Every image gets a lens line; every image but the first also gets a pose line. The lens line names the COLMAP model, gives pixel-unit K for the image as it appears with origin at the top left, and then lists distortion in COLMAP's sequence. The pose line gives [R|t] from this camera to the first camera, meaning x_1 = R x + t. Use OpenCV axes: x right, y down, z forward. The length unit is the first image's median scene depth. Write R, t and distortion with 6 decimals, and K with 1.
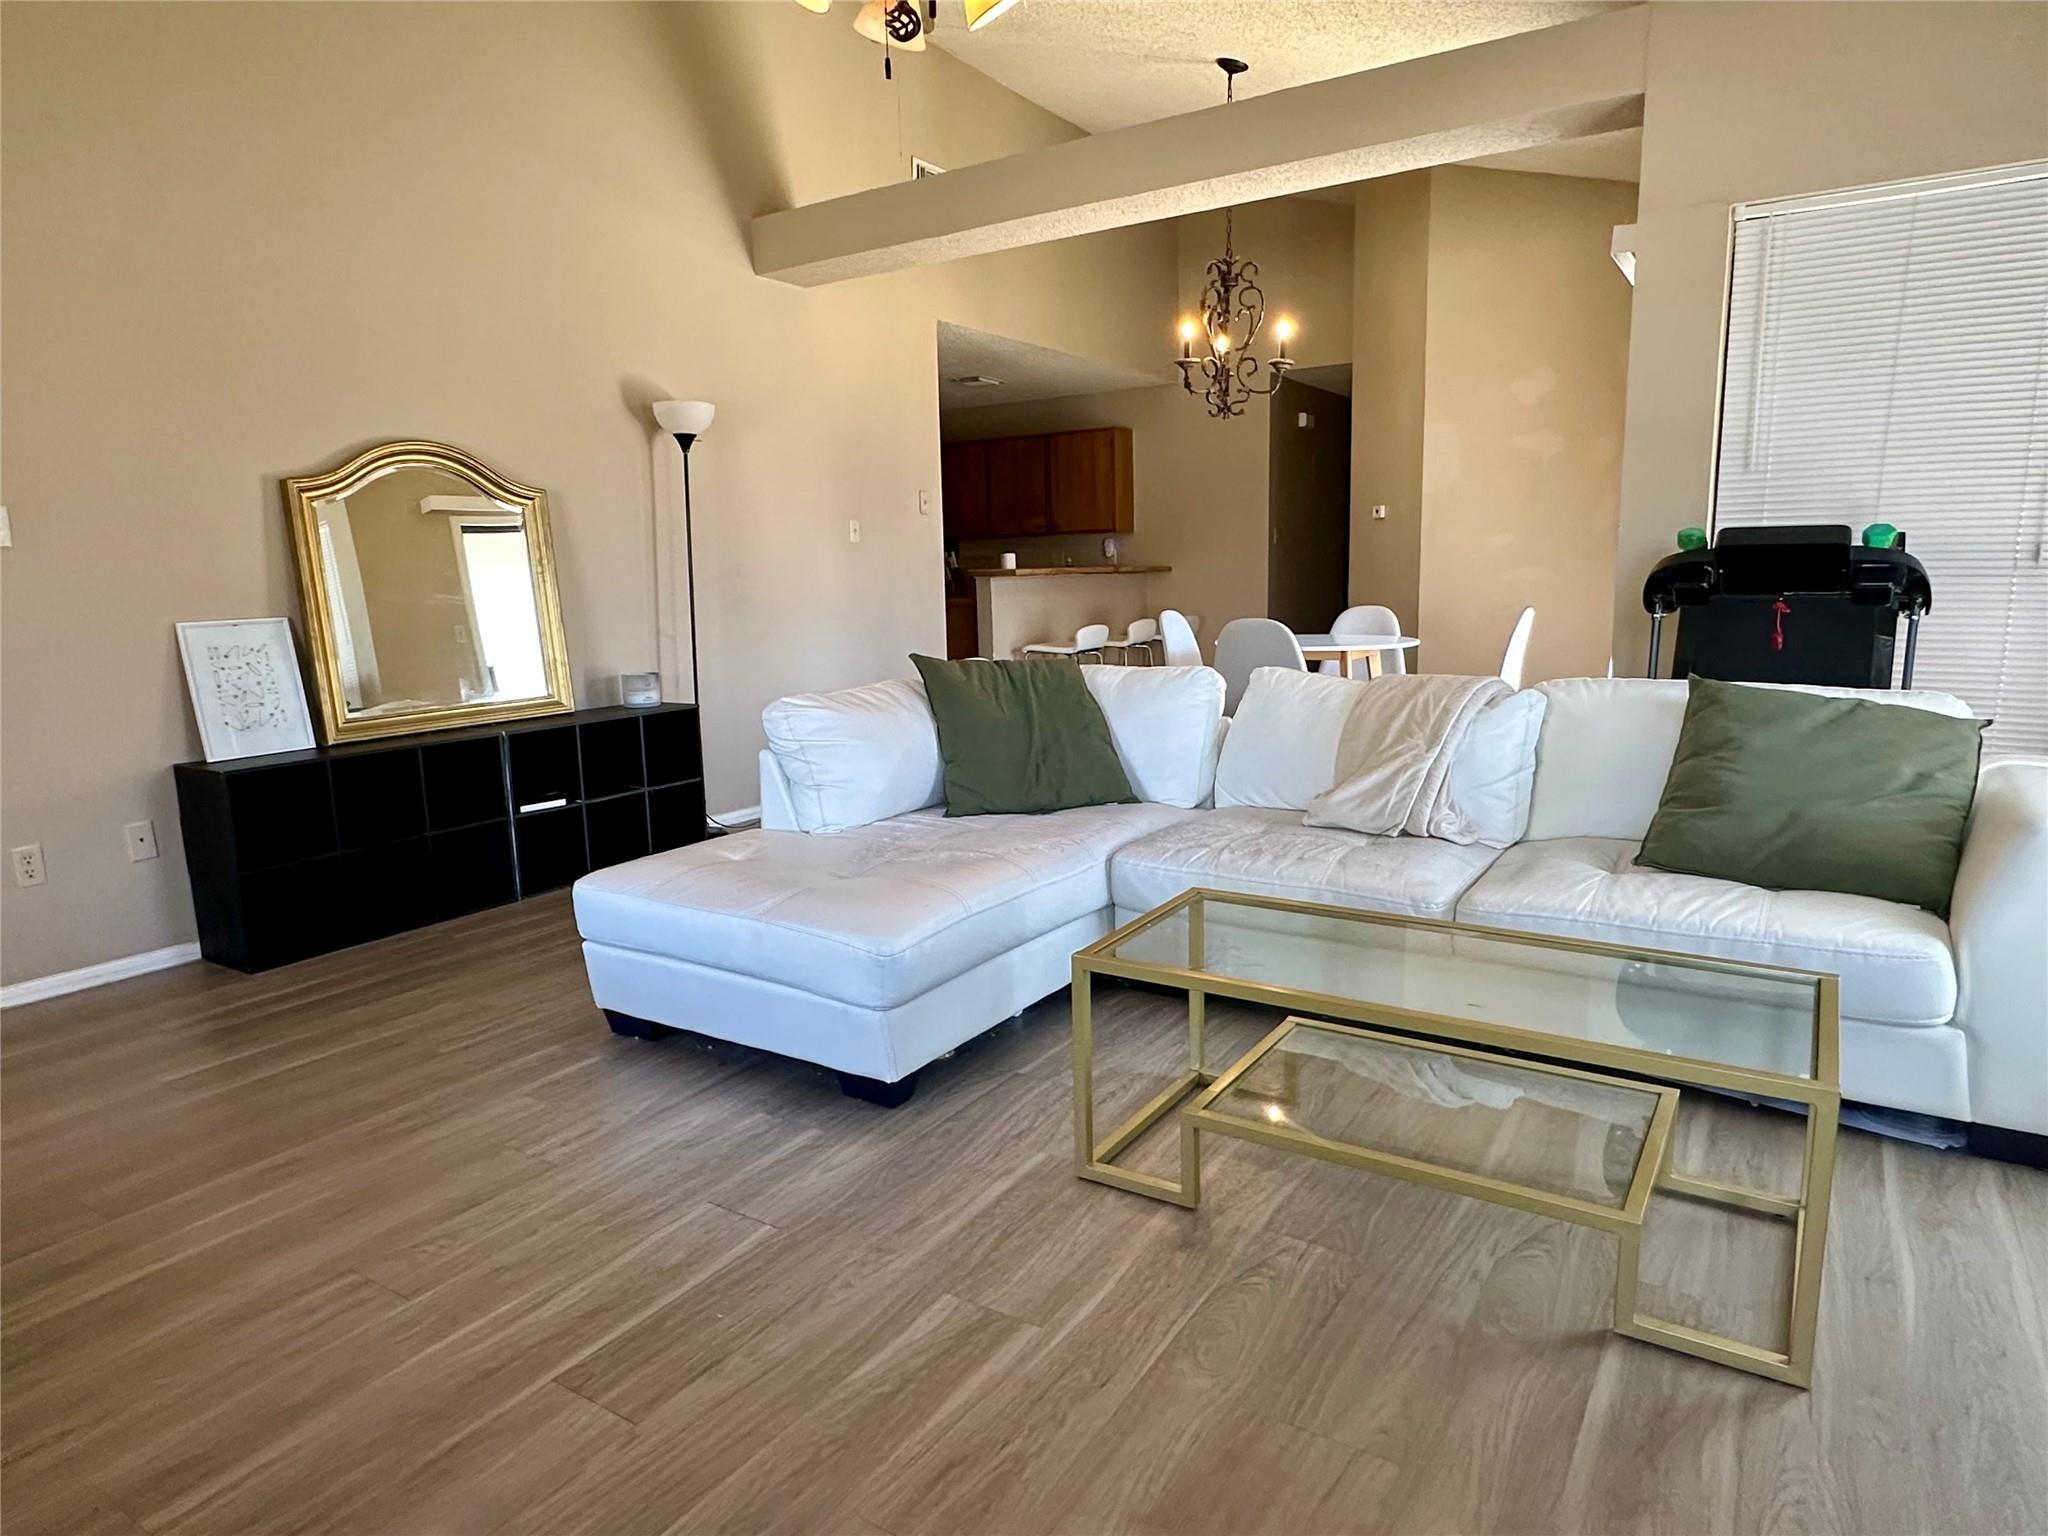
lens RADIAL K [[1239.1, 0, 1014.1], [0, 1239.1, 771.0], [0, 0, 1]] dist [0.005693, 0.000390]
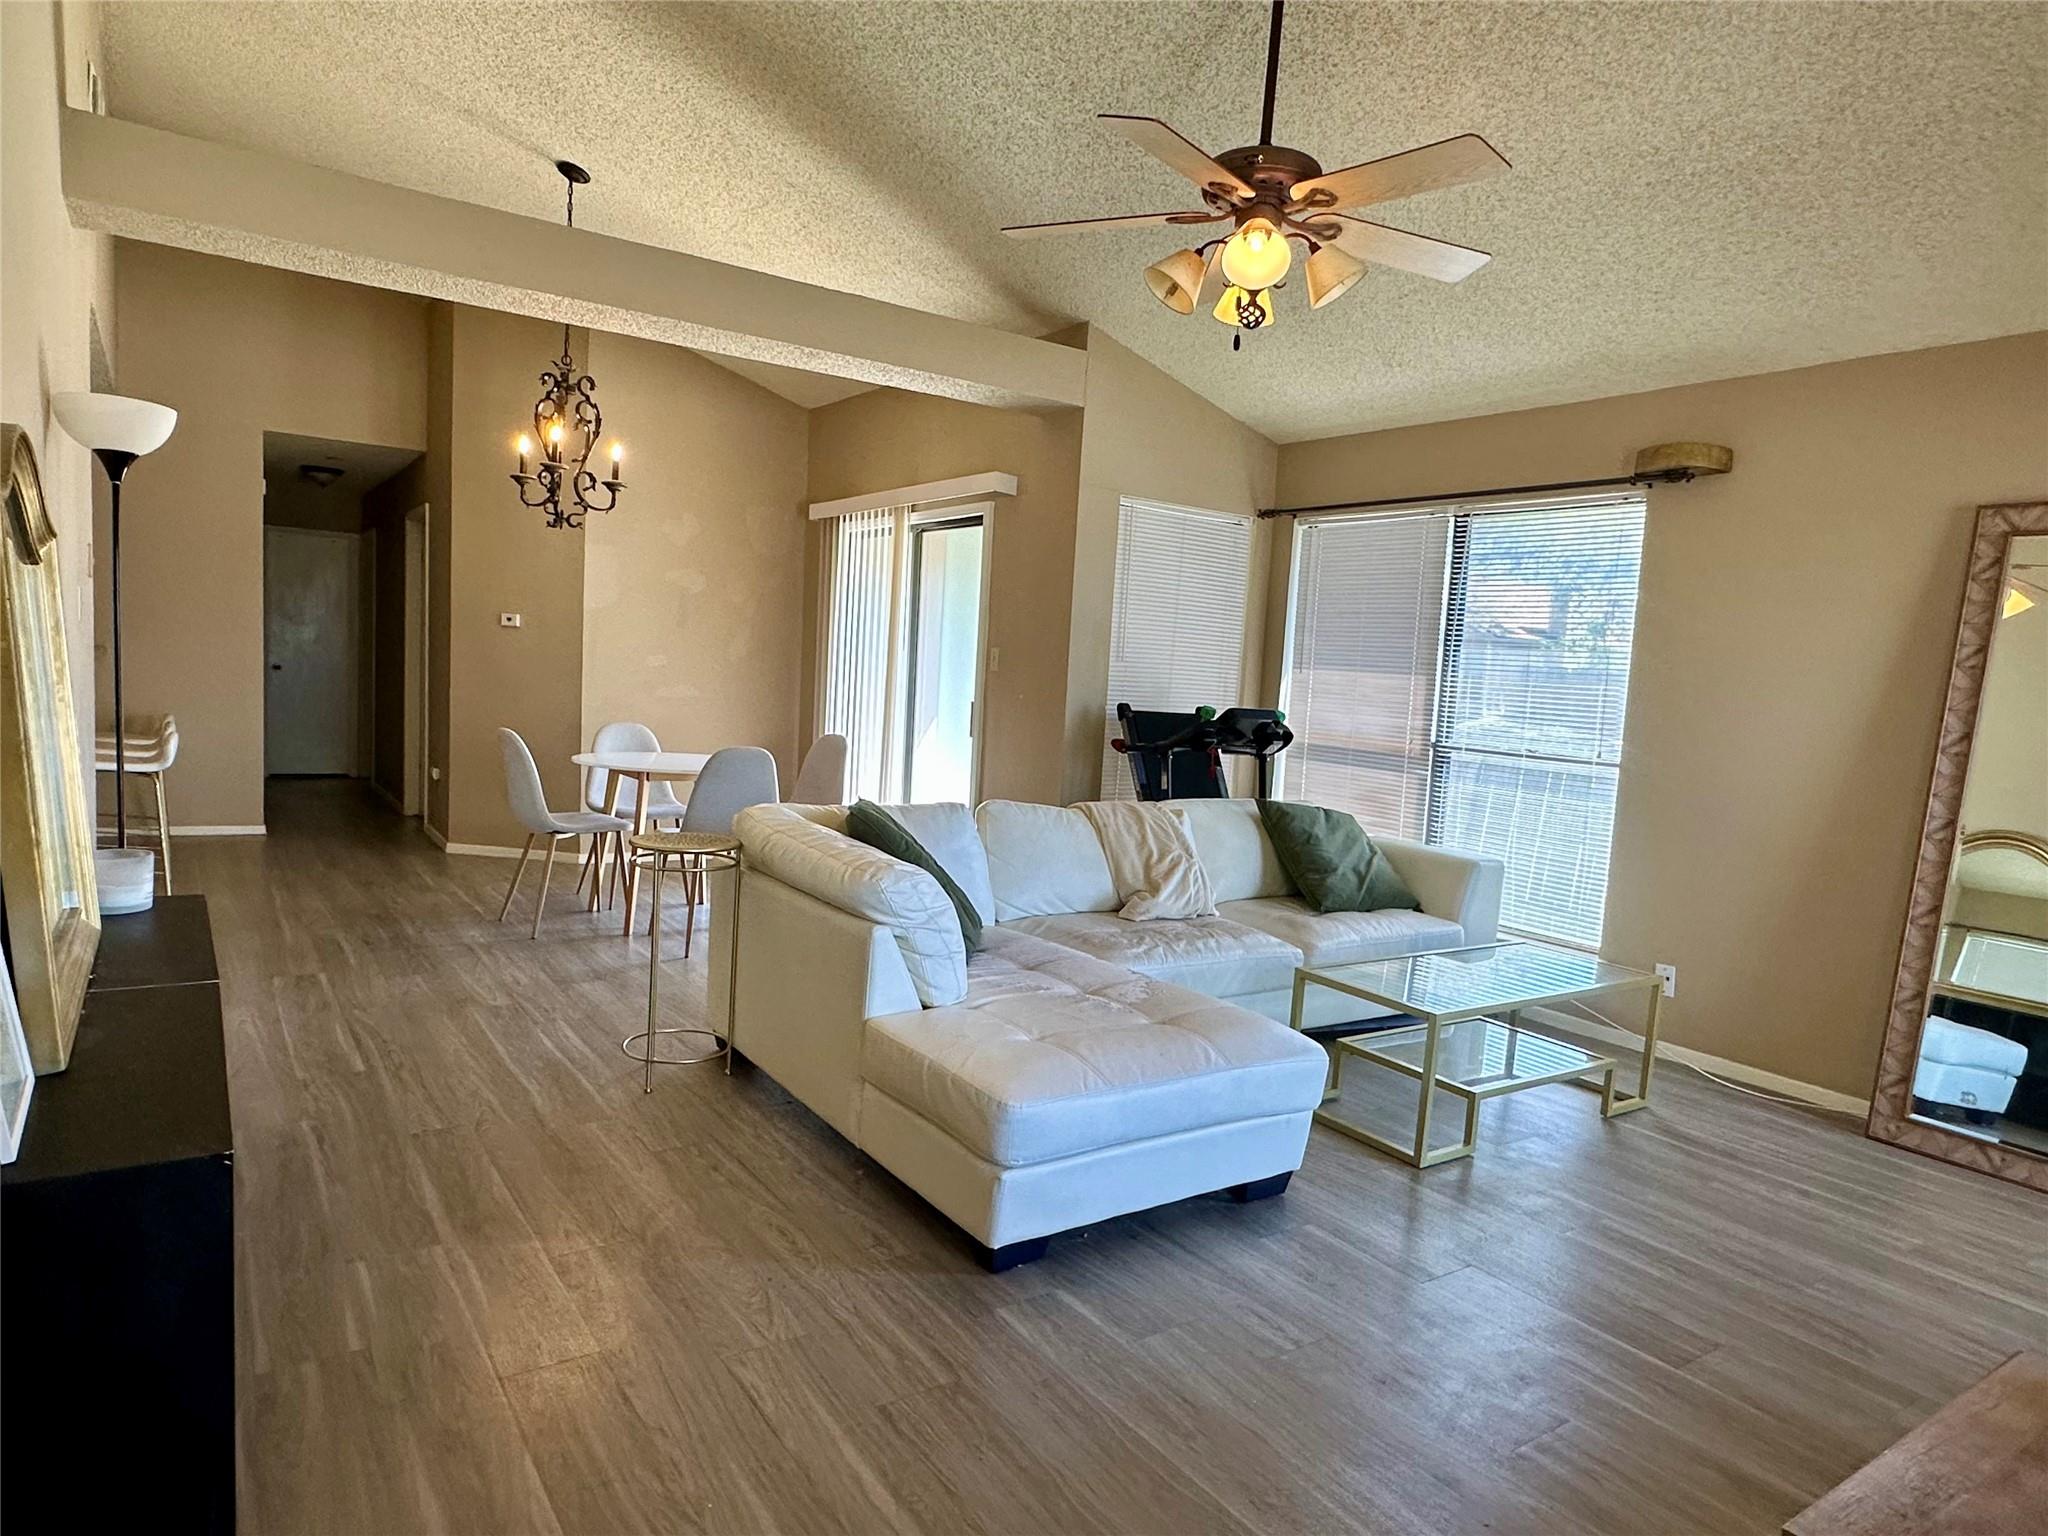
lens RADIAL K [[1230.1, 0, 1015.2], [0, 1230.1, 779.0], [0, 0, 1]] dist [0.003795, 0.001668]
pose [[0.384868, -0.039867, 0.922110, -1.070302], [0.084272, 0.996411, 0.007906, -0.134545], [-0.919116, 0.074665, 0.386846, 0.619460]]
